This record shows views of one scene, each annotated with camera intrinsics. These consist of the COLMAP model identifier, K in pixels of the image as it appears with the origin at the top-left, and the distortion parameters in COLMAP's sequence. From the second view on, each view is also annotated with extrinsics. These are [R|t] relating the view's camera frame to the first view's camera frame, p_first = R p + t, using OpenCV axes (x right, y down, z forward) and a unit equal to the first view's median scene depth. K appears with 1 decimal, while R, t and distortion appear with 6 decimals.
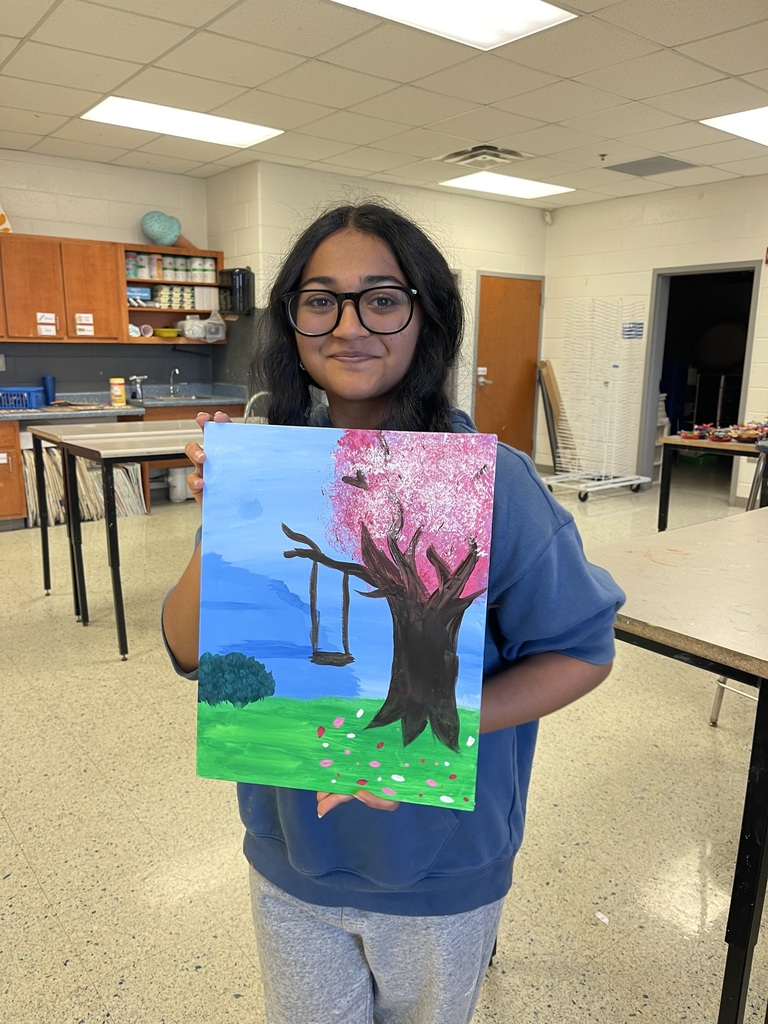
lens RADIAL K [[760.4, 0, 383.5], [0, 760.4, 513.0], [0, 0, 1]] dist [0.046133, -0.084225]
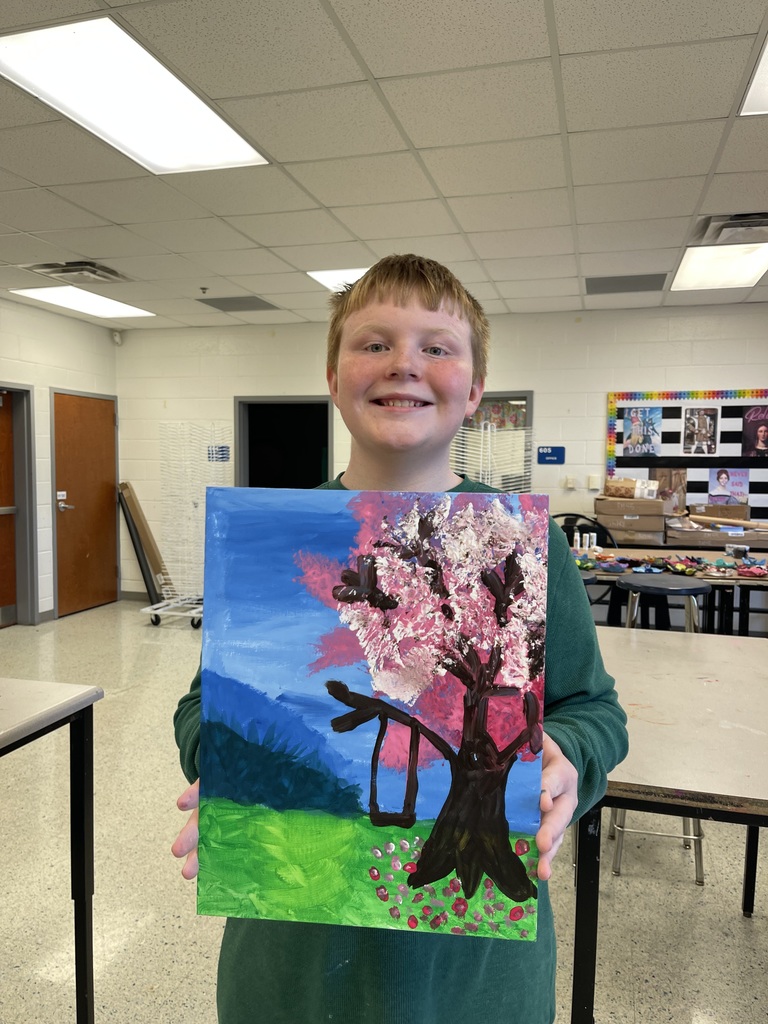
lens RADIAL K [[760.4, 0, 383.5], [0, 760.4, 513.0], [0, 0, 1]] dist [0.046133, -0.084225]
pose [[0.810573, -0.039291, 0.584318, -0.095000], [0.122818, 0.986964, -0.104009, -0.027554], [-0.572615, 0.156071, 0.804832, 0.067405]]
